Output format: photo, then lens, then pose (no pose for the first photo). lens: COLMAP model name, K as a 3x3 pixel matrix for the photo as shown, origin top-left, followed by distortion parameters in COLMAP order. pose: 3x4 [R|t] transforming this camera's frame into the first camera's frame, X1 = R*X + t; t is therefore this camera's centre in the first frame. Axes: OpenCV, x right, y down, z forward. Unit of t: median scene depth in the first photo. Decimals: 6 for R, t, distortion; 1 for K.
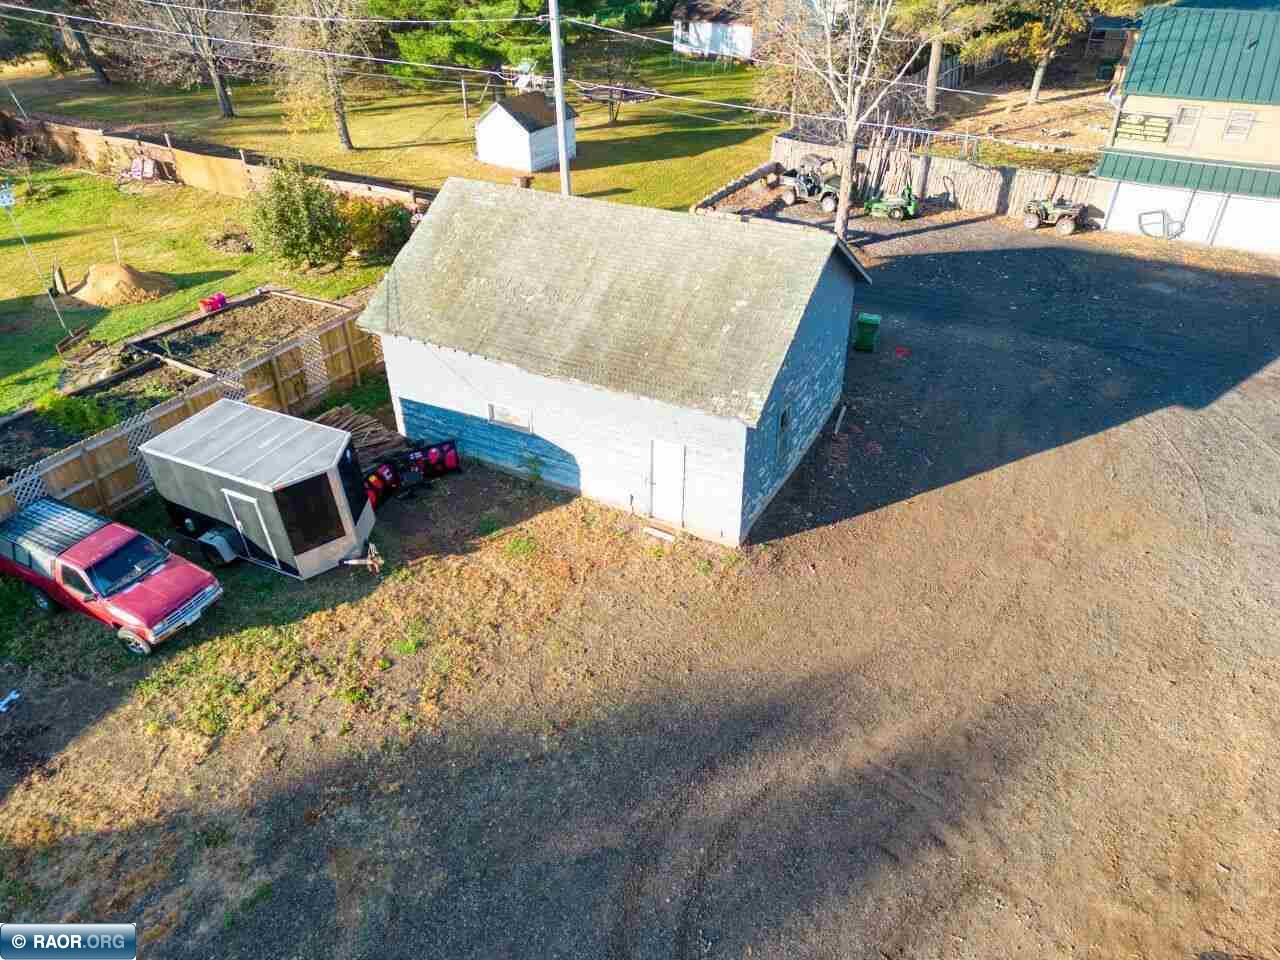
lens RADIAL K [[886.6, 0, 633.8], [0, 886.6, 477.8], [0, 0, 1]] dist [0.083252, -0.080499]
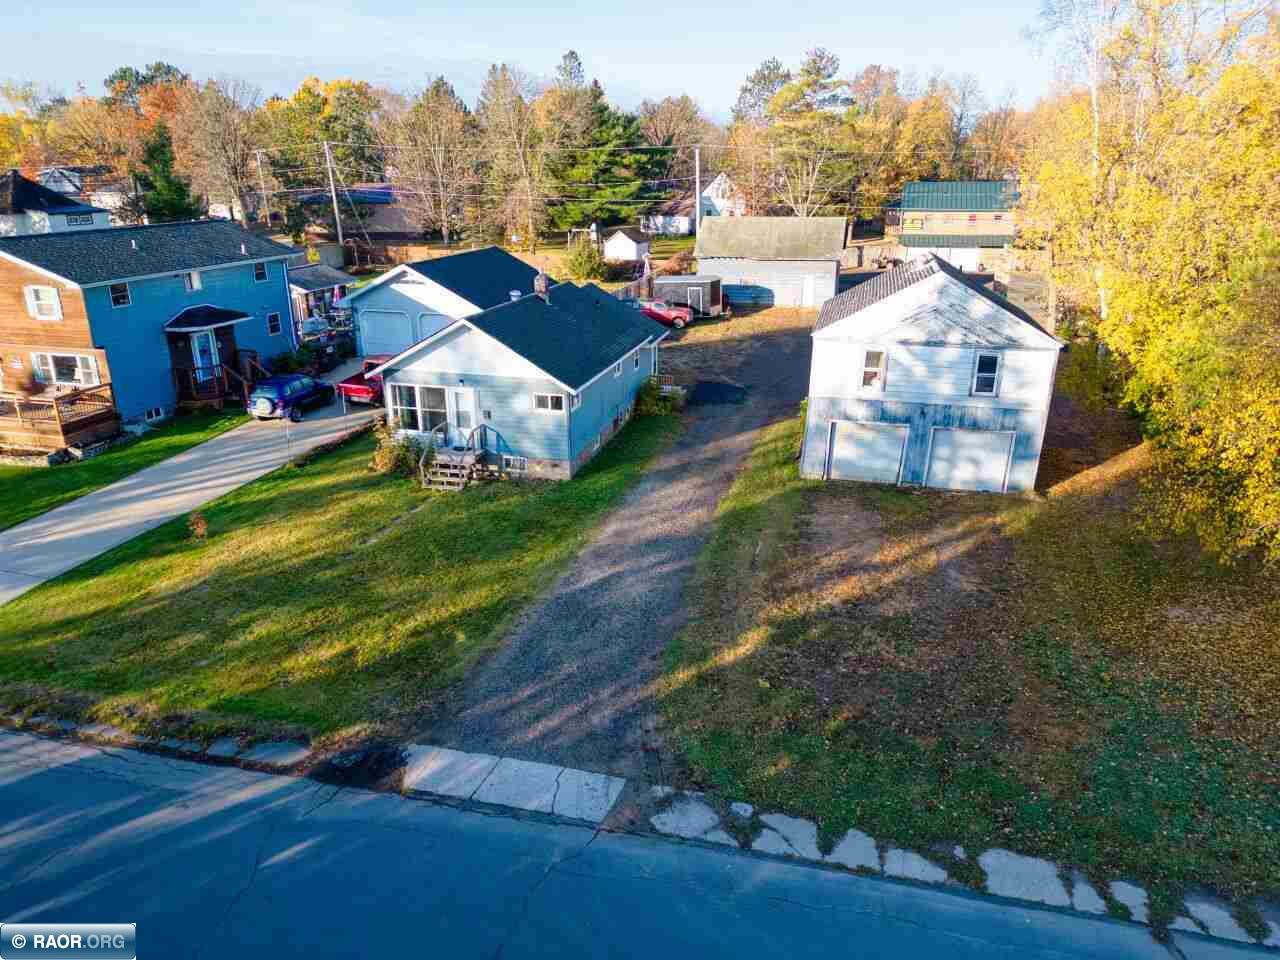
lens RADIAL K [[886.6, 0, 633.8], [0, 886.6, 477.8], [0, 0, 1]] dist [0.083252, -0.080499]
pose [[0.973854, -0.074532, 0.214603, -0.991688], [0.125405, 0.964051, -0.234262, 1.001987], [-0.189428, 0.255049, 0.948191, -1.307802]]
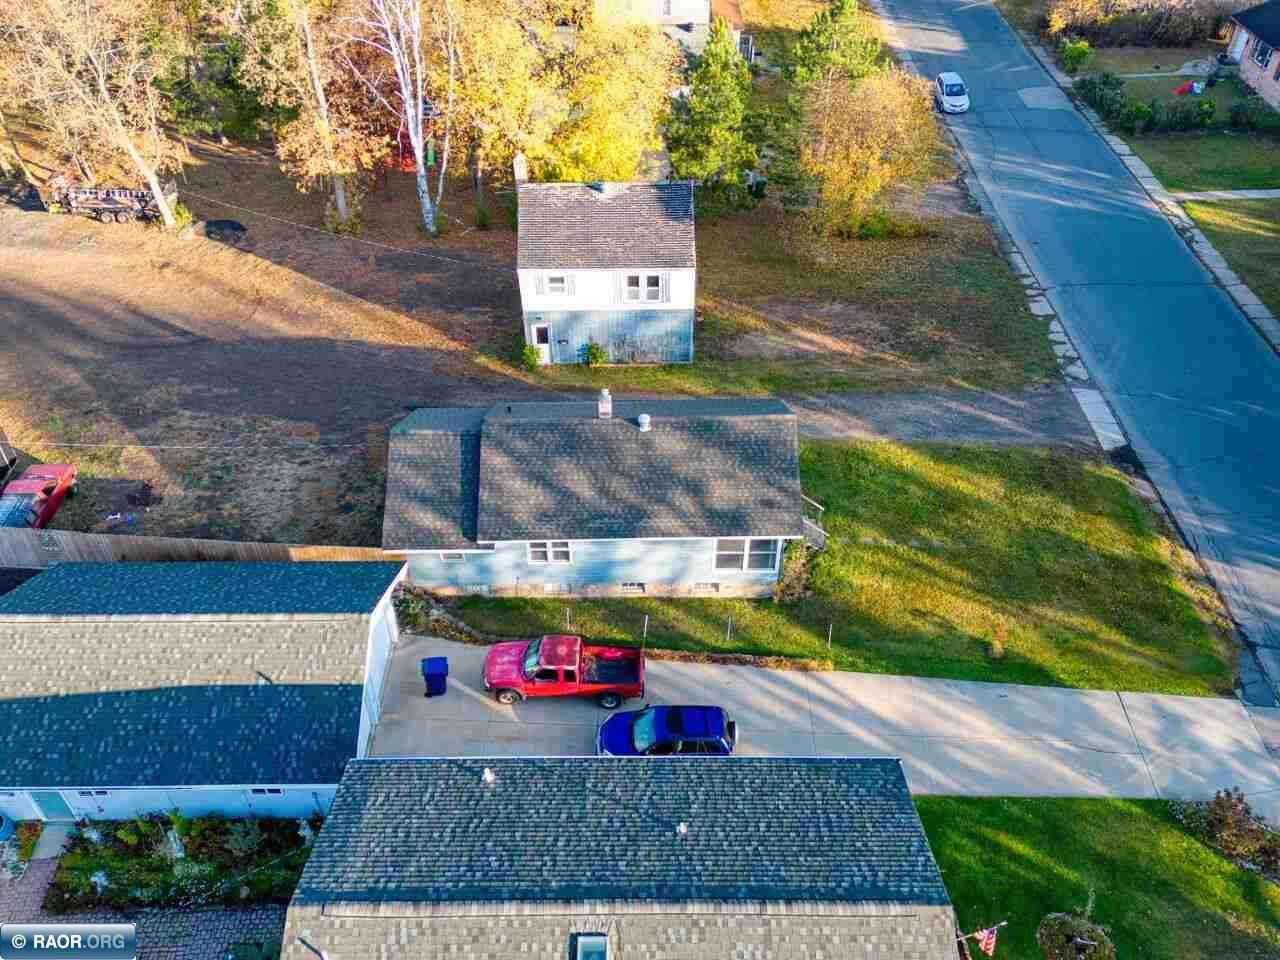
lens RADIAL K [[970.2, 0, 640.0], [0, 970.2, 480.0], [0, 0, 1]] dist [0.114526, -0.107773]
pose [[-0.472379, -0.594091, 0.651087, -1.782724], [0.493285, 0.433978, 0.753878, -0.629822], [-0.730430, 0.677288, 0.088054, -0.091487]]
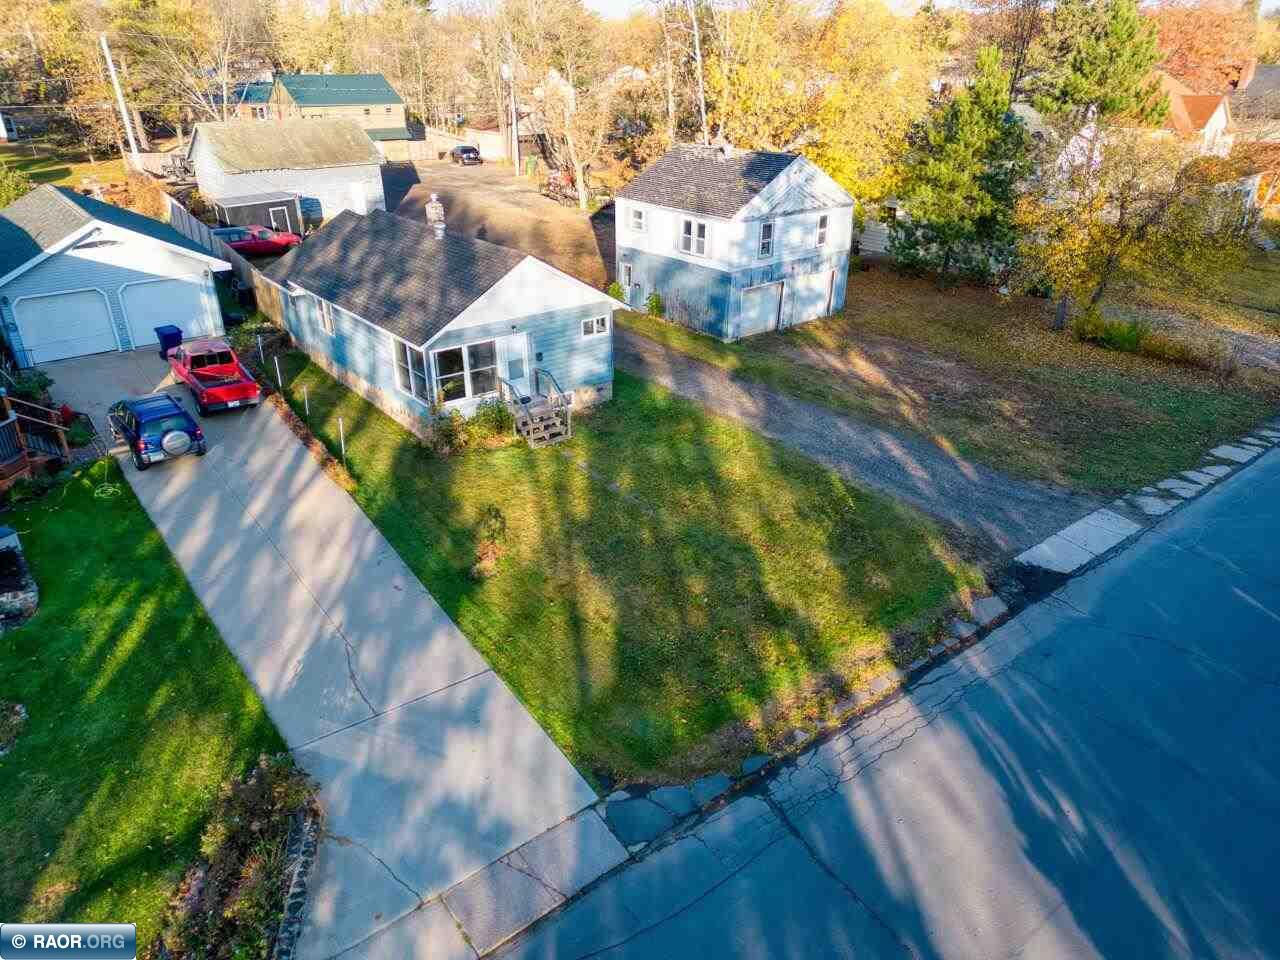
lens RADIAL K [[886.6, 0, 633.8], [0, 886.6, 477.8], [0, 0, 1]] dist [0.083252, -0.080499]
pose [[0.409690, -0.397000, 0.821307, -1.879400], [0.508260, 0.846980, 0.155875, 0.618364], [-0.757513, 0.353577, 0.548778, -0.790951]]
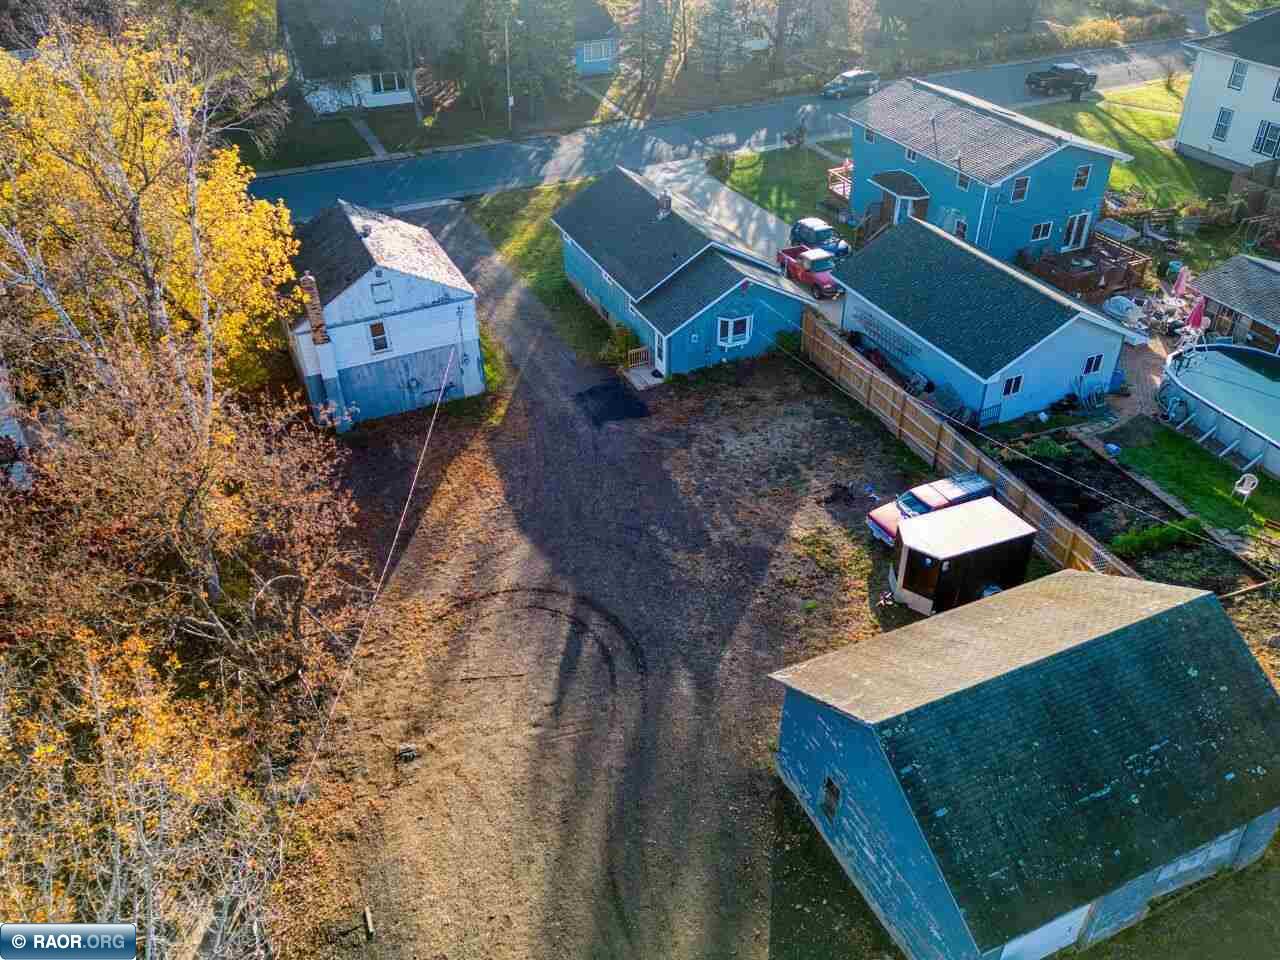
lens RADIAL K [[1032.6, 0, 640.0], [0, 1032.6, 480.0], [0, 0, 1]] dist [0.106682, -0.137642]
pose [[-0.610984, 0.463242, -0.641954, 0.766111], [-0.431779, 0.484675, 0.760696, -0.895944], [0.663525, 0.741955, -0.096111, 0.547674]]
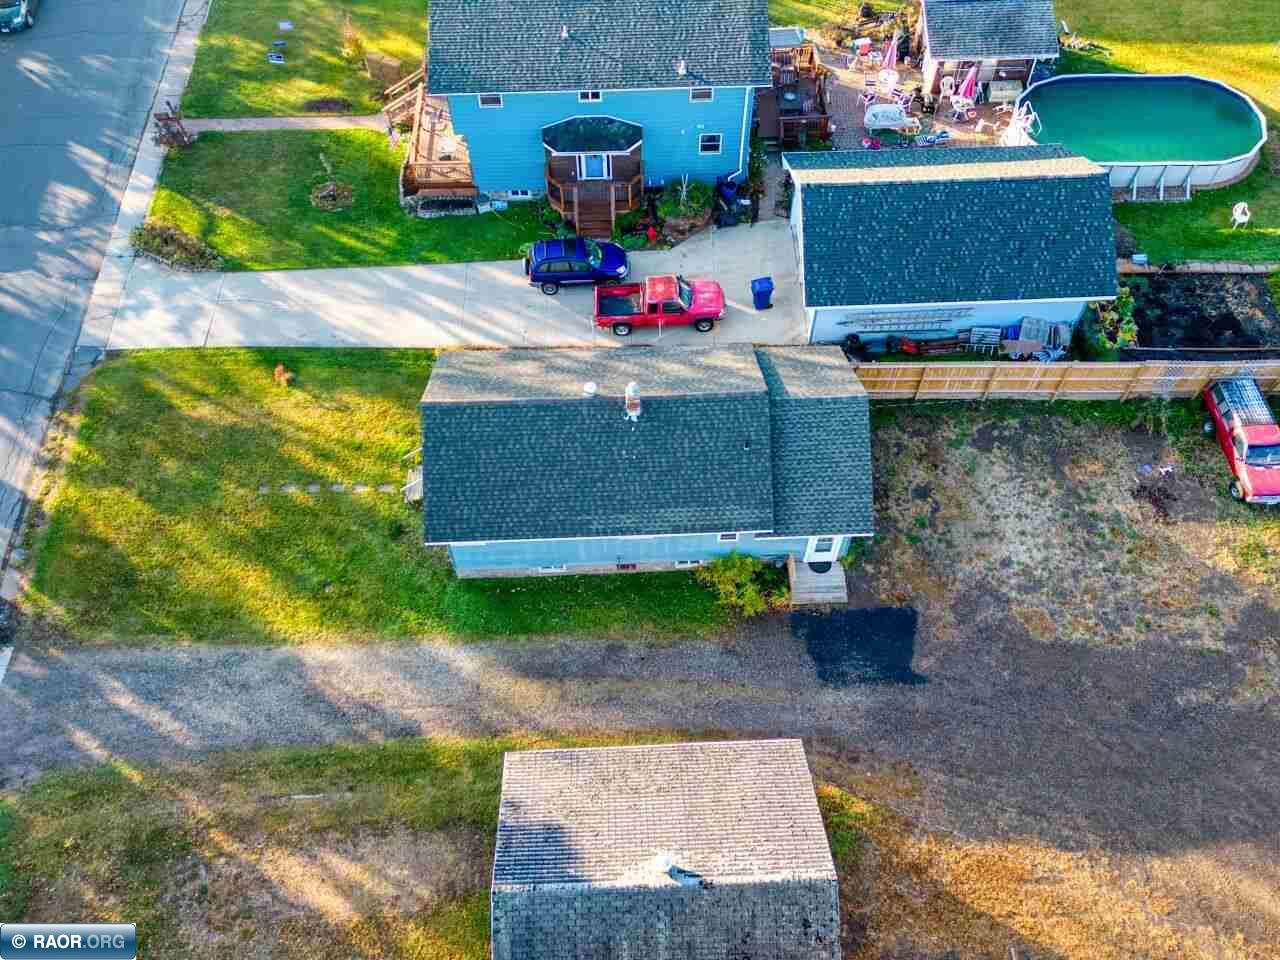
lens RADIAL K [[1032.6, 0, 640.0], [0, 1032.6, 480.0], [0, 0, 1]] dist [0.106682, -0.137642]
pose [[0.501235, 0.723818, -0.474185, -0.112090], [-0.473391, 0.688091, 0.549938, -0.291657], [0.724337, -0.051174, 0.687544, -0.901998]]
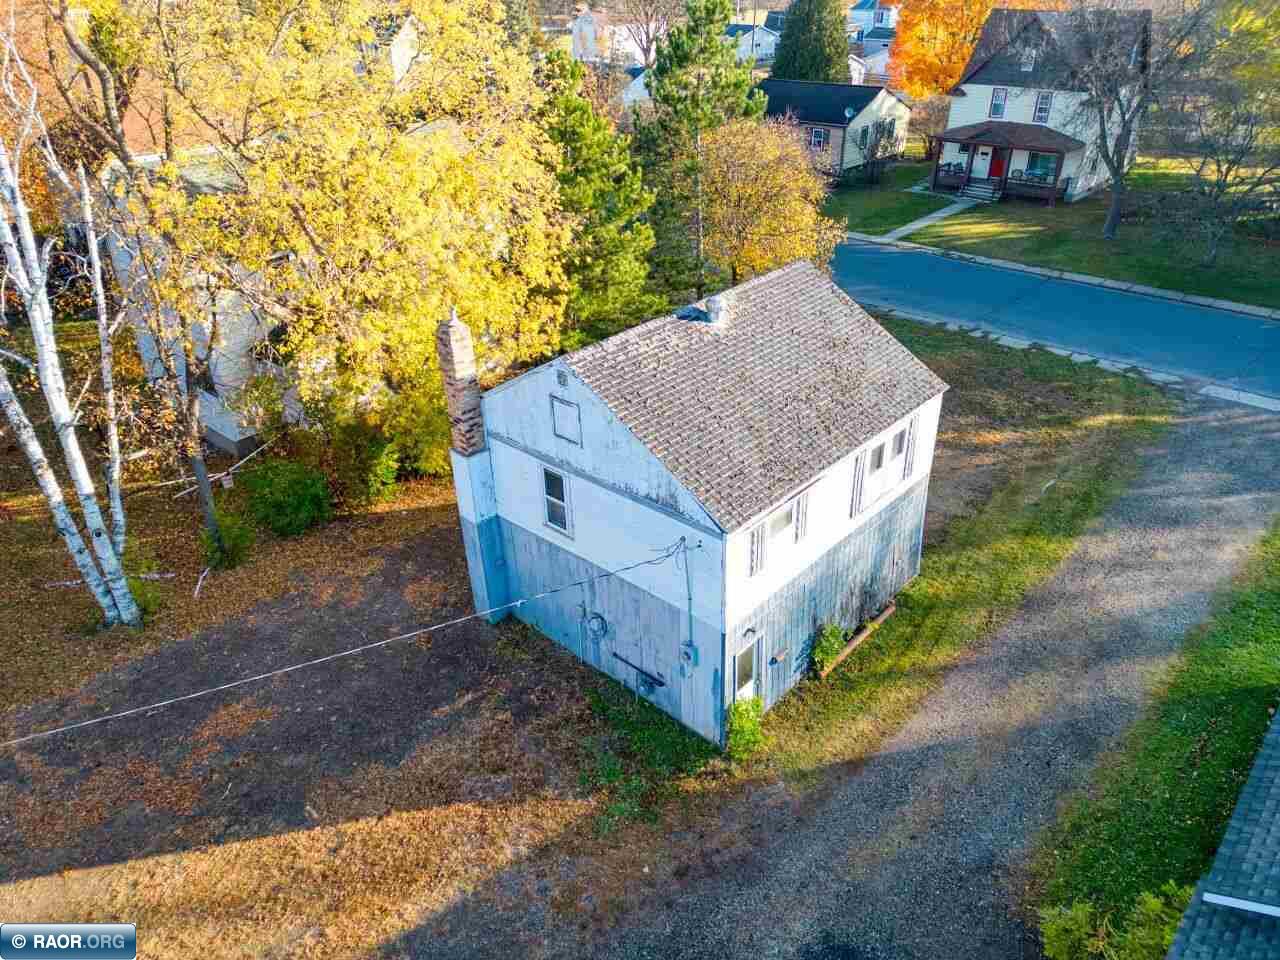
lens RADIAL K [[886.6, 0, 633.8], [0, 886.6, 477.8], [0, 0, 1]] dist [0.083252, -0.080499]
pose [[-0.966569, -0.121286, 0.225907, -0.407689], [0.148322, 0.454200, 0.878466, -0.125752], [-0.209152, 0.882606, -0.421026, 0.184721]]
